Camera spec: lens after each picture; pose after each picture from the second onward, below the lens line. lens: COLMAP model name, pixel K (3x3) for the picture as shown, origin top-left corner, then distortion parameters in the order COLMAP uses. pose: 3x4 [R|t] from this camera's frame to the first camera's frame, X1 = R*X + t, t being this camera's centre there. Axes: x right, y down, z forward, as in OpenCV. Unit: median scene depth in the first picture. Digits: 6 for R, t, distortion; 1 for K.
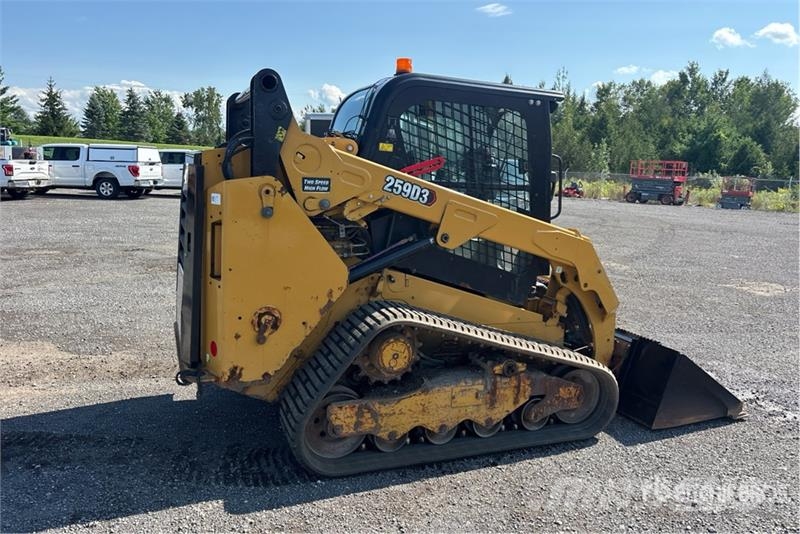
lens RADIAL K [[595.9, 0, 411.9], [0, 595.9, 265.2], [0, 0, 1]] dist [0.056527, -0.059914]
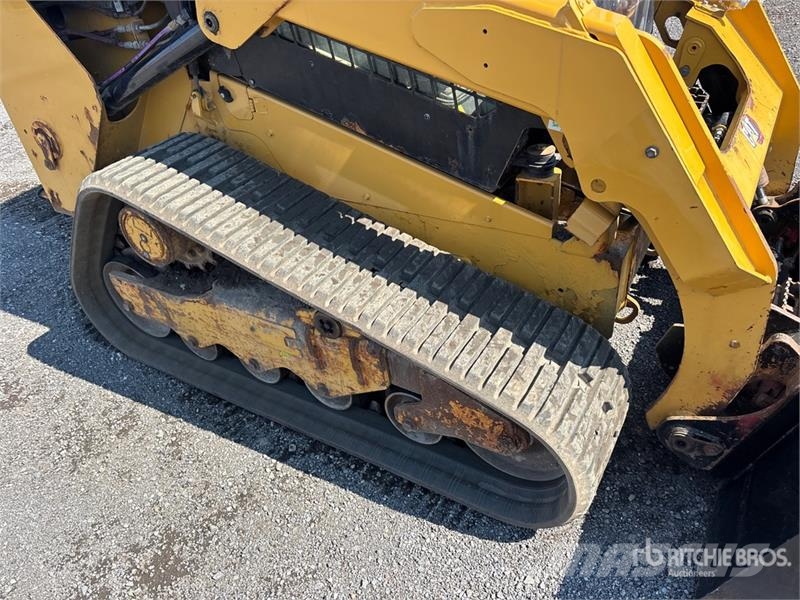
lens RADIAL K [[592.2, 0, 406.5], [0, 592.2, 295.2], [0, 0, 1]] dist [0.056375, -0.062404]
pose [[0.598175, 0.383364, -0.703718, 0.154863], [0.004577, 0.876499, 0.481381, -0.023308], [0.801353, -0.291171, 0.522545, 0.233349]]
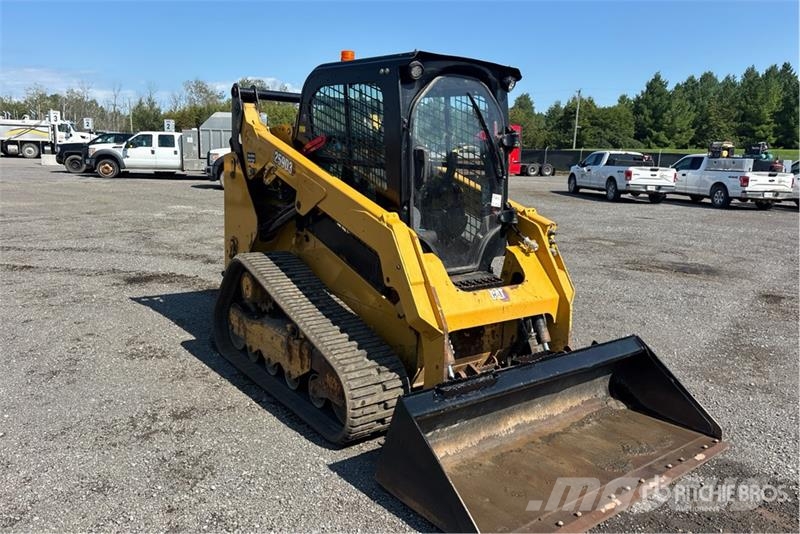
lens RADIAL K [[595.9, 0, 411.9], [0, 595.9, 265.2], [0, 0, 1]] dist [0.056527, -0.059914]
pose [[0.276163, 0.150693, -0.949224, 0.350349], [-0.181295, 0.978070, 0.102527, -0.025512], [0.943857, 0.143776, 0.297427, 0.250184]]
